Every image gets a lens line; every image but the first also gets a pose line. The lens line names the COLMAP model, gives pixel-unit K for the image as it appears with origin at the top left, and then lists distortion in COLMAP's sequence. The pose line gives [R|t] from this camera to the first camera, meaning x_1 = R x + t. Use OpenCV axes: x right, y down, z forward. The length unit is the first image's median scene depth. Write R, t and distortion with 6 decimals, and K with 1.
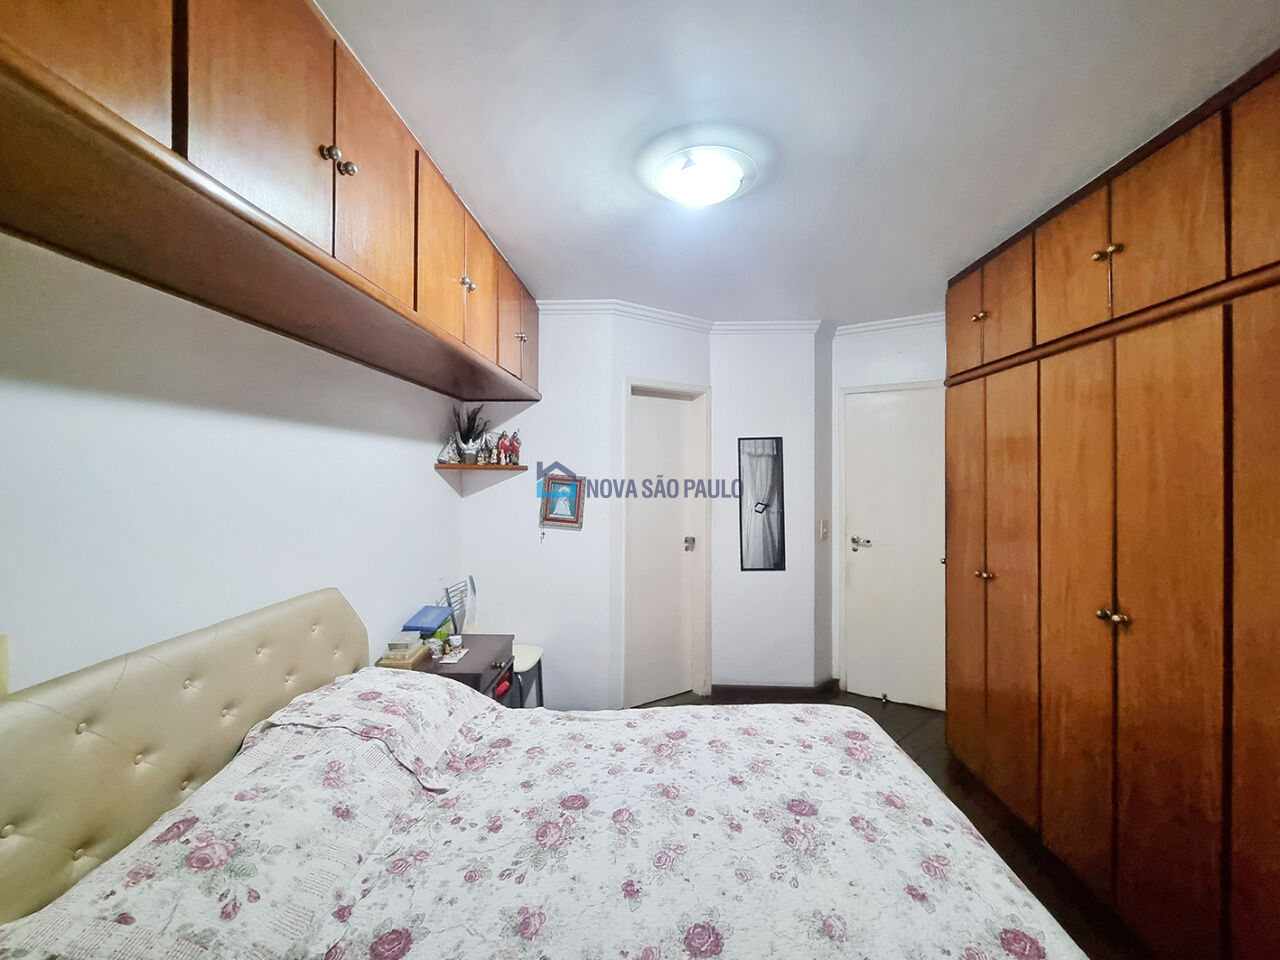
lens RADIAL K [[515.2, 0, 640.0], [0, 515.2, 480.0], [0, 0, 1]] dist [0.001726, -0.000244]
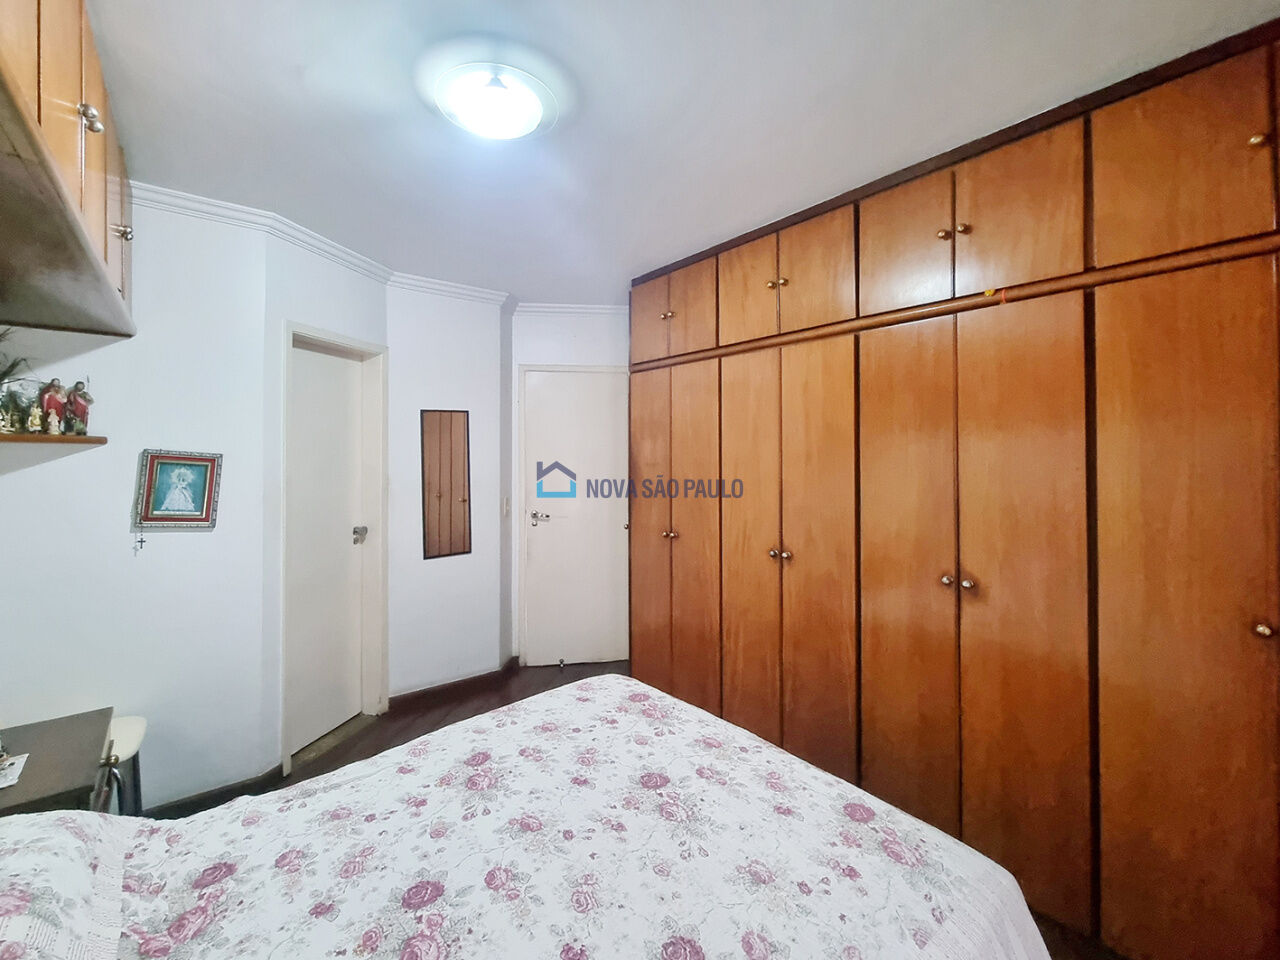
lens RADIAL K [[533.7, 0, 640.3], [0, 533.7, 456.9], [0, 0, 1]] dist [0.004071, -0.000246]
pose [[0.776888, -0.008160, 0.629586, -0.195011], [0.009149, 0.999957, 0.001672, 0.003659], [-0.629573, 0.004461, 0.776929, 0.115712]]
